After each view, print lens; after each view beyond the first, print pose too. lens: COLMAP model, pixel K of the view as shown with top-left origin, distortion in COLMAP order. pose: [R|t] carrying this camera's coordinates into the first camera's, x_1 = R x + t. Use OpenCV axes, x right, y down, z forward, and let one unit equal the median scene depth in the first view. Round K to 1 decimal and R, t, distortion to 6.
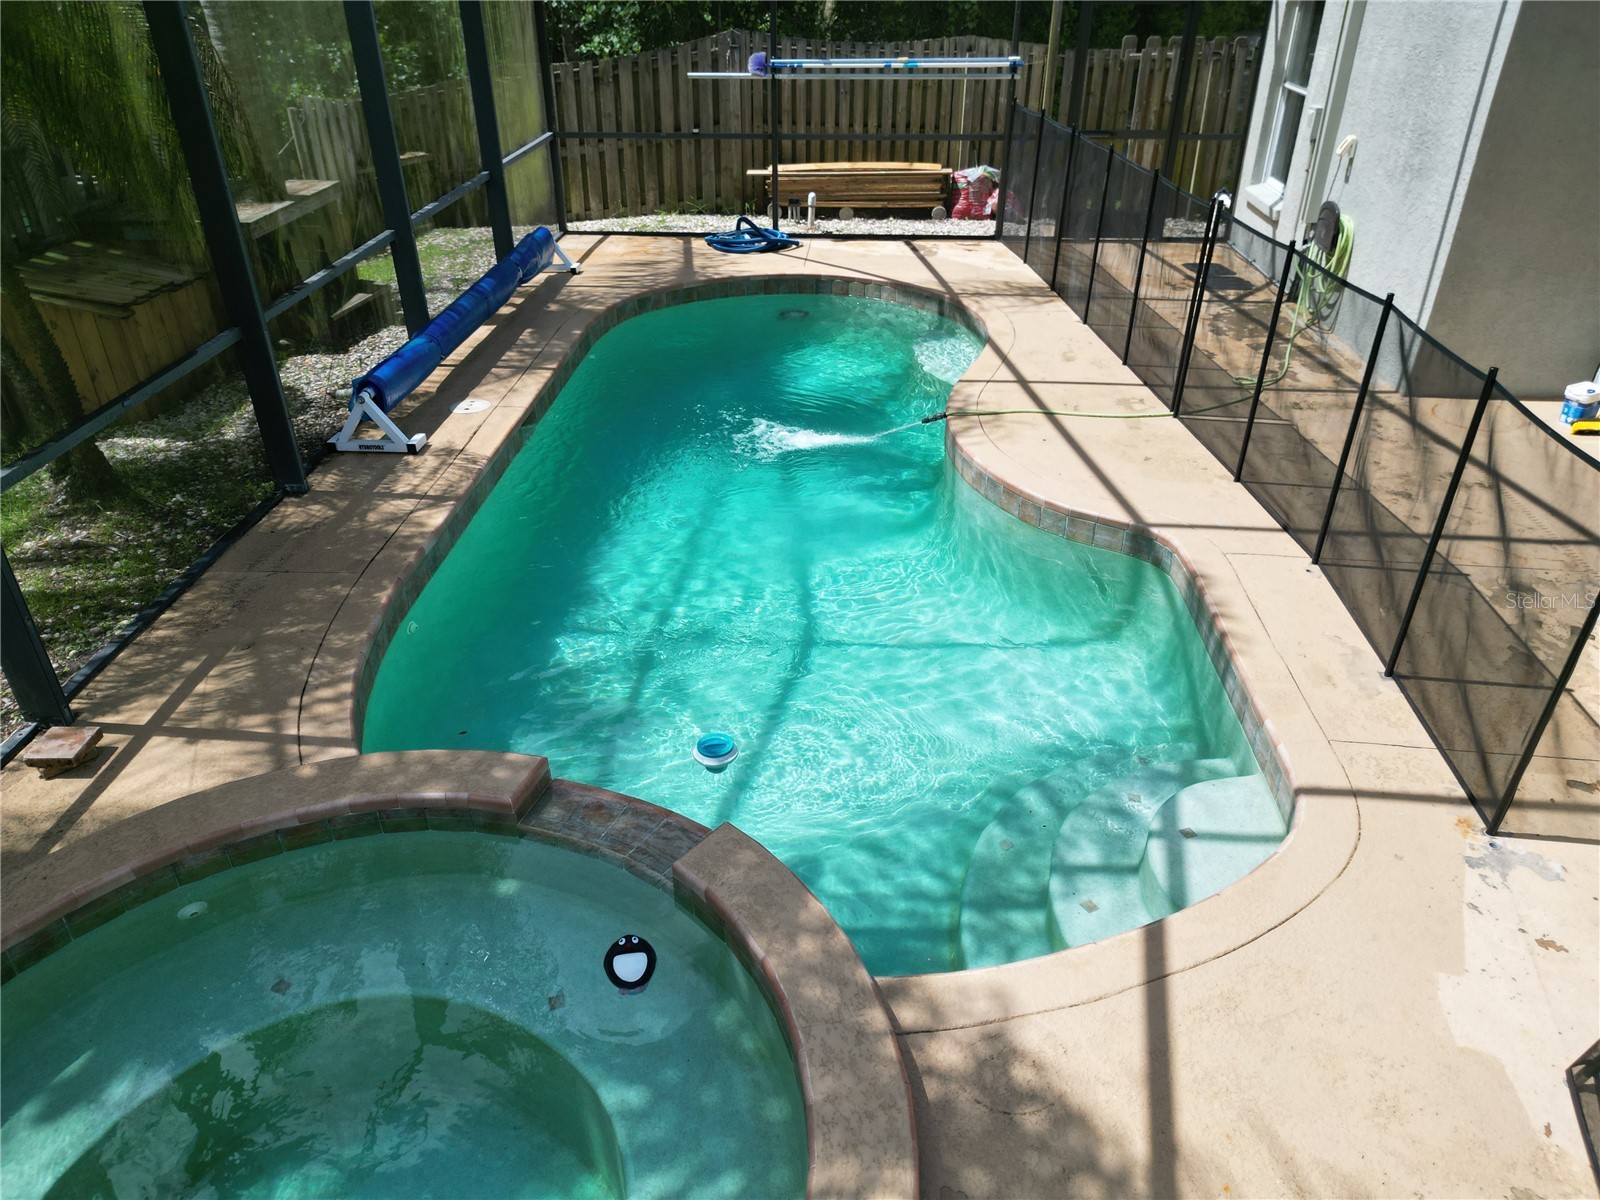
lens RADIAL K [[1101.3, 0, 800.0], [0, 1101.3, 600.0], [0, 0, 1]] dist [0.047567, -0.001290]
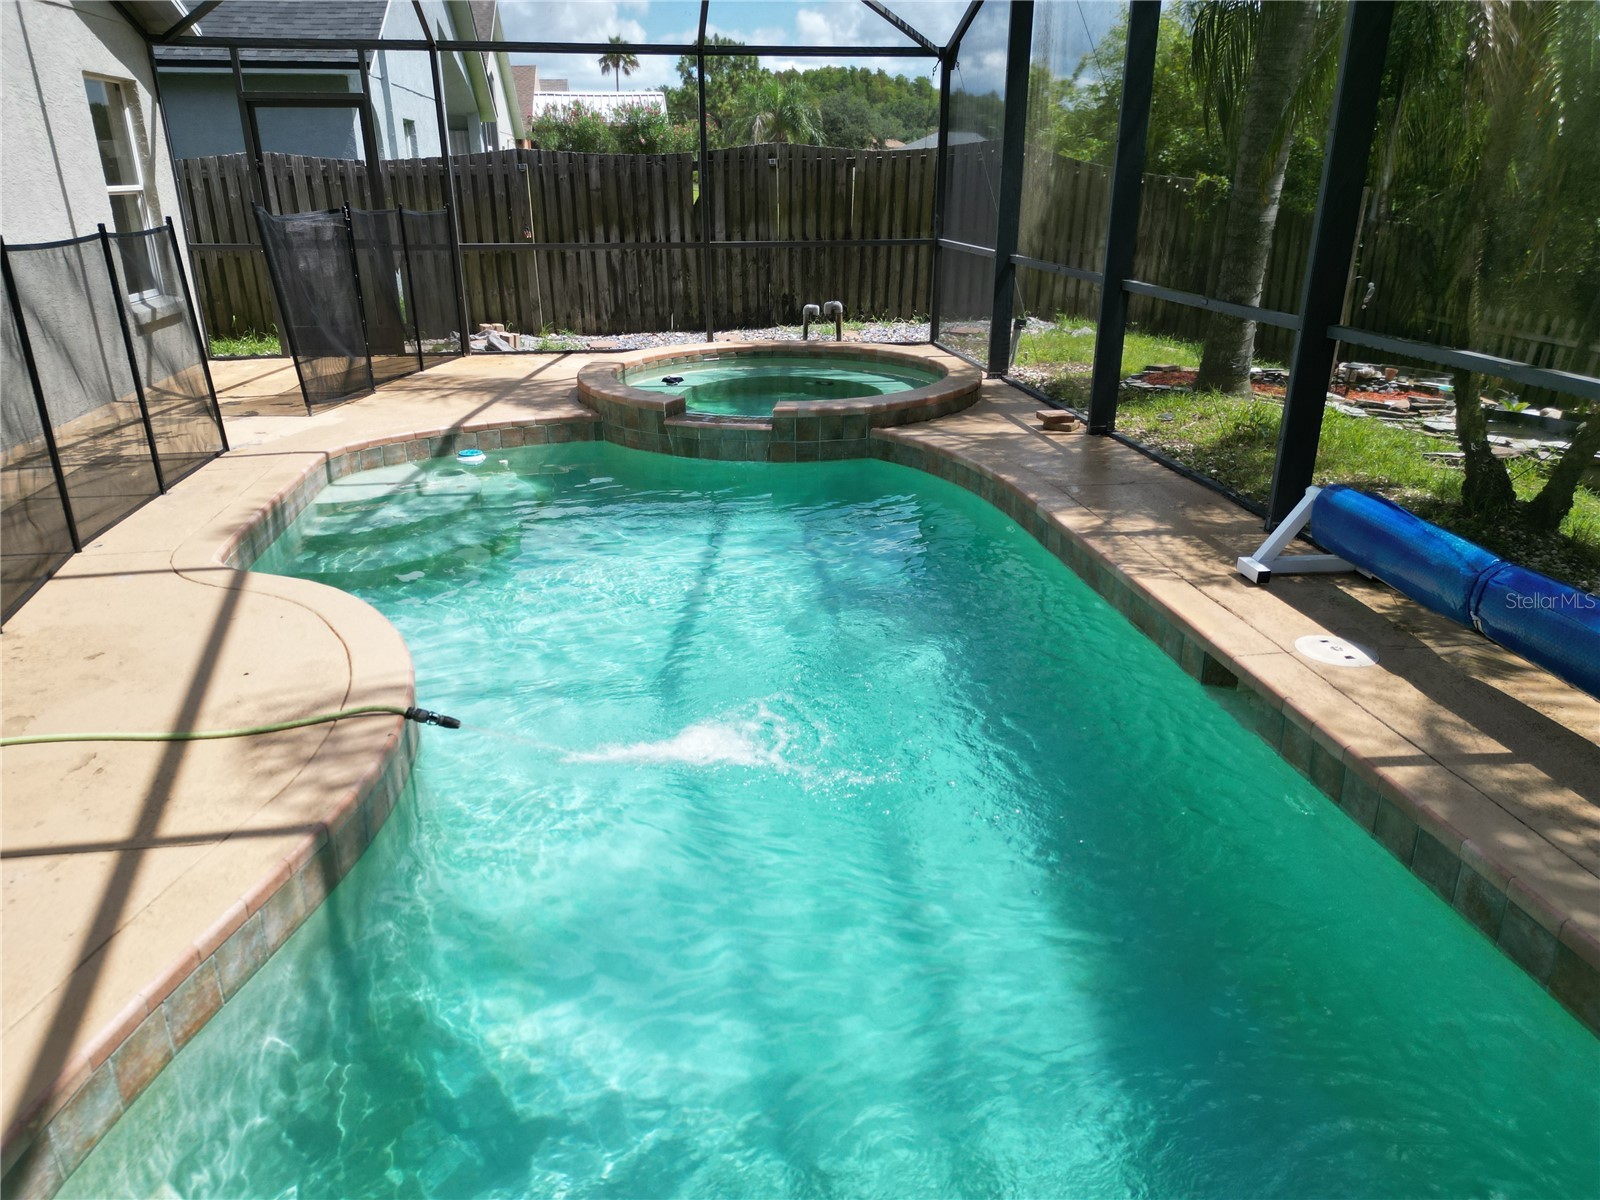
lens RADIAL K [[1101.3, 0, 800.0], [0, 1101.3, 600.0], [0, 0, 1]] dist [0.047567, -0.001290]
pose [[-0.977872, 0.076632, -0.194664, 0.059599], [-0.108500, 0.609802, 0.785092, -0.591655], [0.178870, 0.788840, -0.587994, 1.268390]]
